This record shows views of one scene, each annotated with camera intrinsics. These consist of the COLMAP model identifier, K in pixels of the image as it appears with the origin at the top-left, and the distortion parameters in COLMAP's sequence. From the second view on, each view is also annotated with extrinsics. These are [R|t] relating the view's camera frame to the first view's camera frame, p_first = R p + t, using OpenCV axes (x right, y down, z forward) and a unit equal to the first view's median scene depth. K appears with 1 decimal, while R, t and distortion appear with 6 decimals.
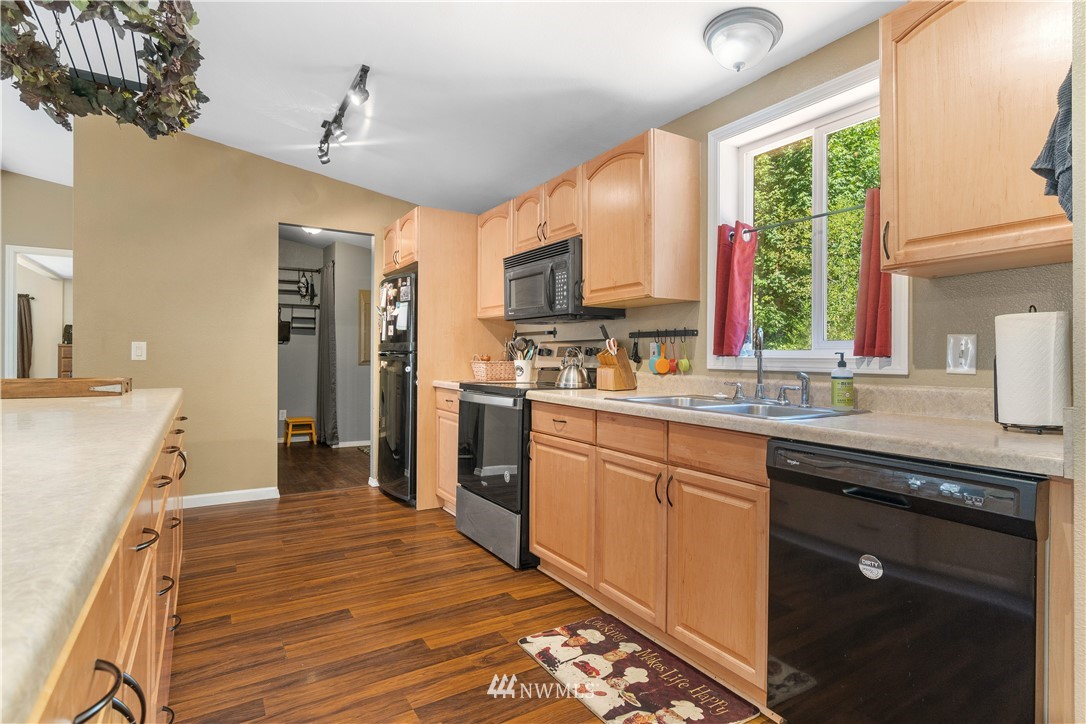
lens RADIAL K [[558.7, 0, 543.4], [0, 558.7, 357.9], [0, 0, 1]] dist [0.000836, 0.000023]
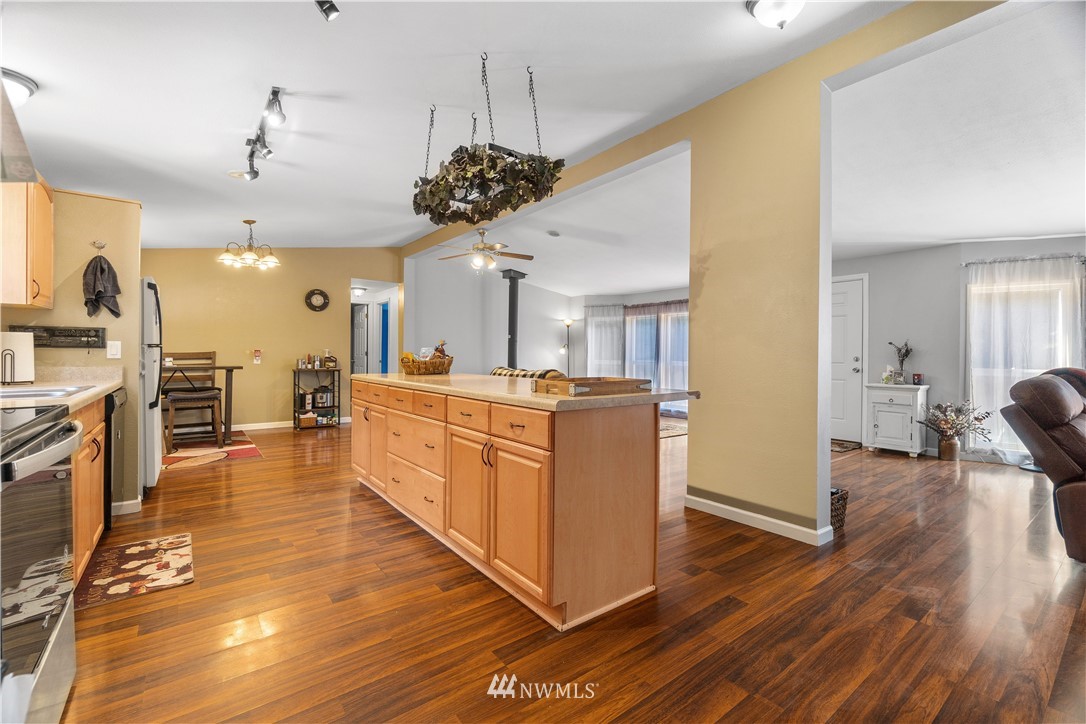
lens RADIAL K [[468.0, 0, 542.2], [0, 468.0, 356.9], [0, 0, 1]] dist [0.000136, 0.000015]
pose [[-0.994615, -0.009158, -0.103233, -0.751659], [-0.010133, 0.999909, 0.008927, -0.017550], [0.103142, 0.009925, -0.994617, 2.224891]]
